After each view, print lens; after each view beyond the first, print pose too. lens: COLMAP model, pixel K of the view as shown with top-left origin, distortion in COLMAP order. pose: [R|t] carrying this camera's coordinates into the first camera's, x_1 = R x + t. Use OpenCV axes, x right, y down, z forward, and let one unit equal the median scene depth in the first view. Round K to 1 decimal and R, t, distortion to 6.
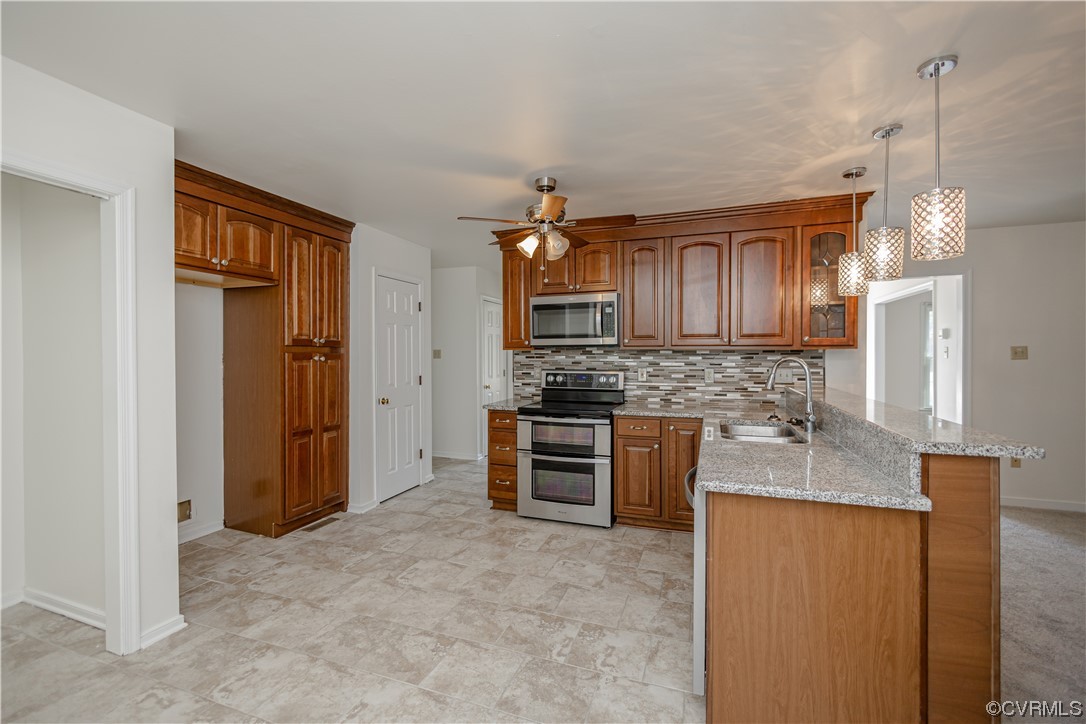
lens RADIAL K [[460.0, 0, 544.9], [0, 460.0, 359.5], [0, 0, 1]] dist [-0.008006, 0.003032]
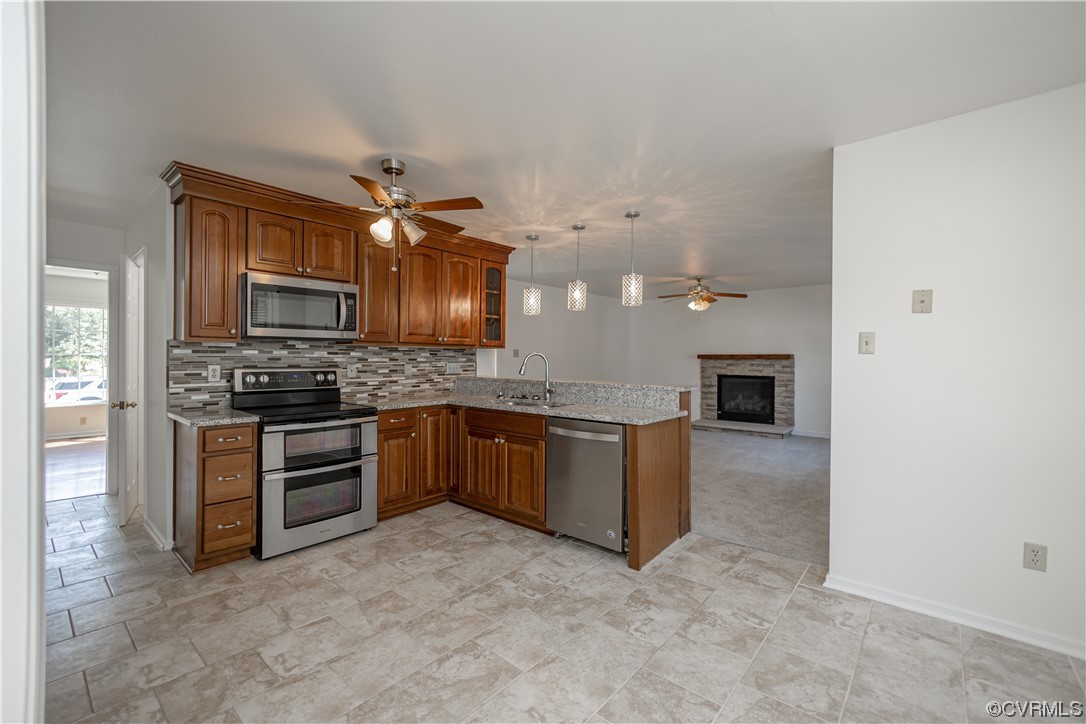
lens RADIAL K [[460.0, 0, 543.8], [0, 460.0, 360.8], [0, 0, 1]] dist [-0.008006, 0.003032]
pose [[0.356521, -0.003358, 0.934281, -0.636905], [0.003544, 0.999991, 0.002241, 0.012459], [-0.934281, 0.002512, 0.356529, 0.315409]]
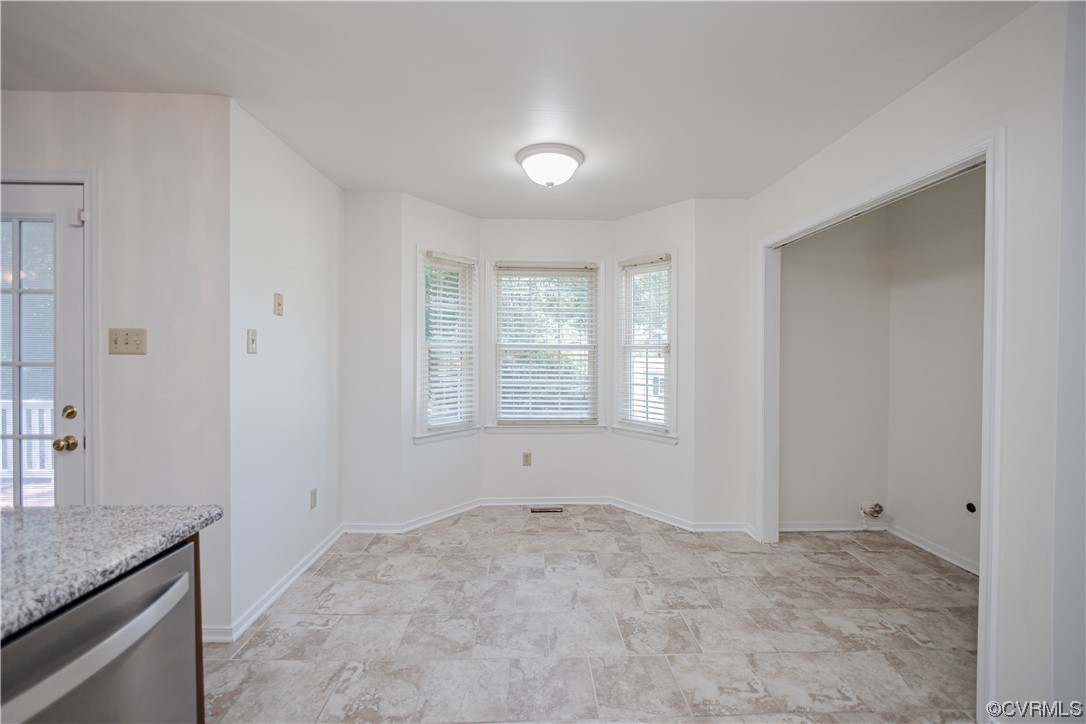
lens RADIAL K [[460.0, 0, 546.8], [0, 460.0, 355.3], [0, 0, 1]] dist [-0.008006, 0.003032]
pose [[-0.929736, 0.002504, -0.368217, 0.045318], [-0.005843, 0.999751, 0.021553, -0.009096], [0.368180, 0.022190, -0.929490, 0.847834]]
